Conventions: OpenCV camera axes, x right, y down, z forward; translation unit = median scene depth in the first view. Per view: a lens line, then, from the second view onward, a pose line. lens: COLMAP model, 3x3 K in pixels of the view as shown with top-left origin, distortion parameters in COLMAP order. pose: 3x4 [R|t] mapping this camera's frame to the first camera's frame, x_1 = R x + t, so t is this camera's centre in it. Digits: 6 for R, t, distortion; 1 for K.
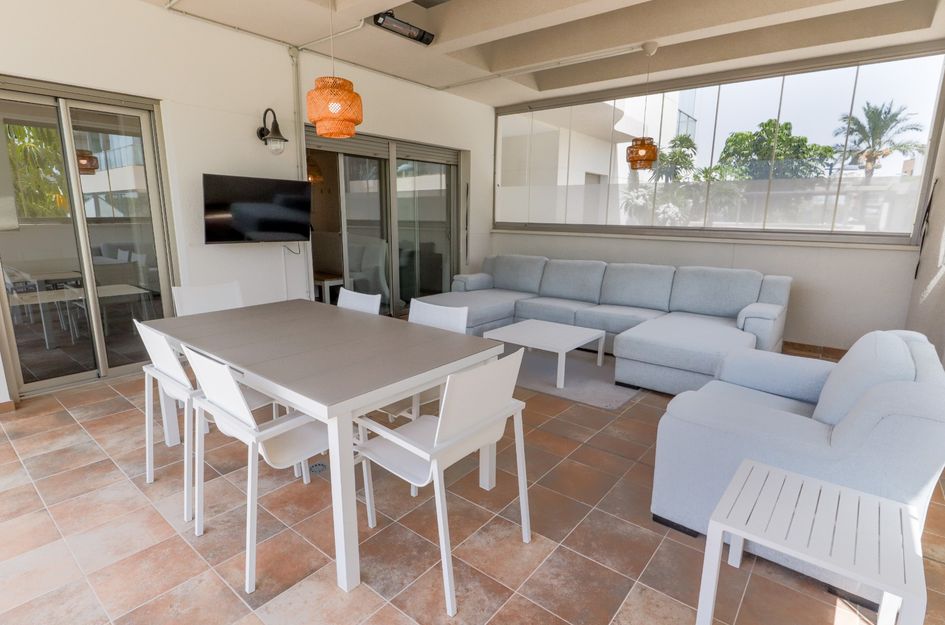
lens RADIAL K [[483.5, 0, 473.3], [0, 483.5, 315.4], [0, 0, 1]] dist [-0.000752, -0.008163]
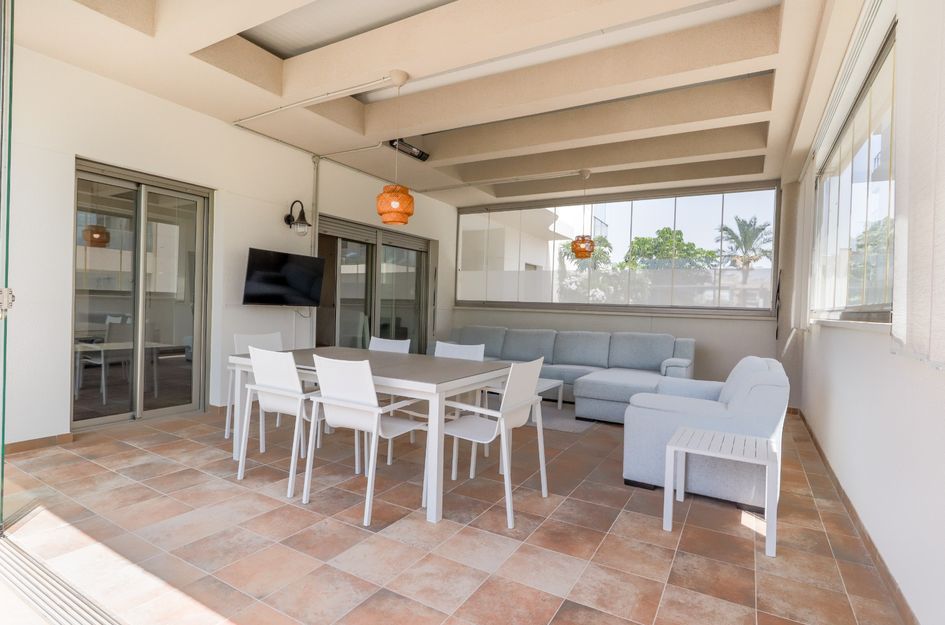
lens RADIAL K [[486.1, 0, 472.5], [0, 486.1, 312.5], [0, 0, 1]] dist [-0.016113, 0.000307]
pose [[0.987846, 0.017372, 0.154463, -0.150480], [0.012338, 0.981837, -0.189326, 0.090087], [-0.154946, 0.188931, 0.969689, -0.210249]]
